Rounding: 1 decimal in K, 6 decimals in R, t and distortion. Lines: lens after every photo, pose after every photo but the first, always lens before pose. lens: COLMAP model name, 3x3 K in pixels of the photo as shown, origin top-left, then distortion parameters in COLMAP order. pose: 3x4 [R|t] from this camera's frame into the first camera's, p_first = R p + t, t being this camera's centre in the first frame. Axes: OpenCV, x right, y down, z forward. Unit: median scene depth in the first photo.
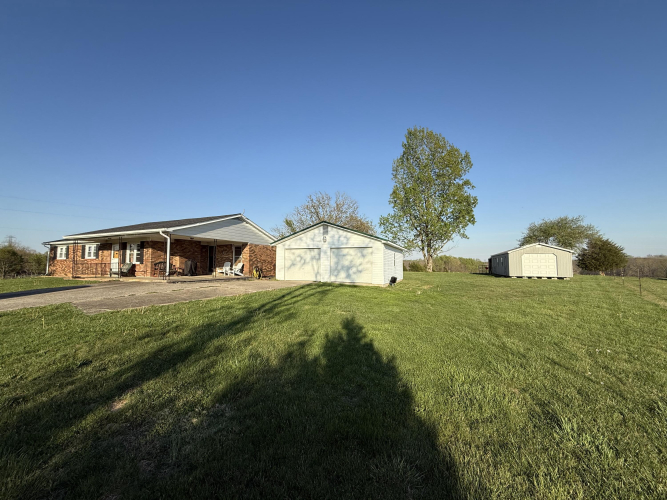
lens RADIAL K [[265.9, 0, 334.9], [0, 265.9, 248.1], [0, 0, 1]] dist [-0.000030, 0.000027]
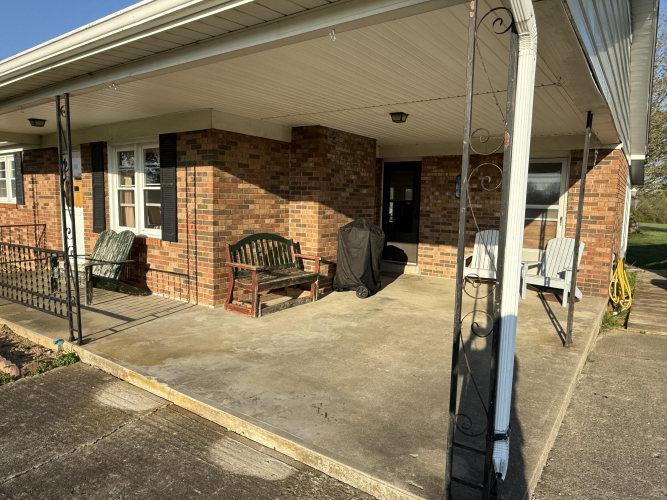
lens RADIAL K [[444.3, 0, 334.2], [0, 444.3, 251.5], [0, 0, 1]] dist [-0.004944, -0.001169]
pose [[0.974519, 0.047004, -0.219327, -0.437673], [-0.006414, 0.983237, 0.182219, 0.001846], [0.224215, -0.176170, 0.958484, 0.576684]]
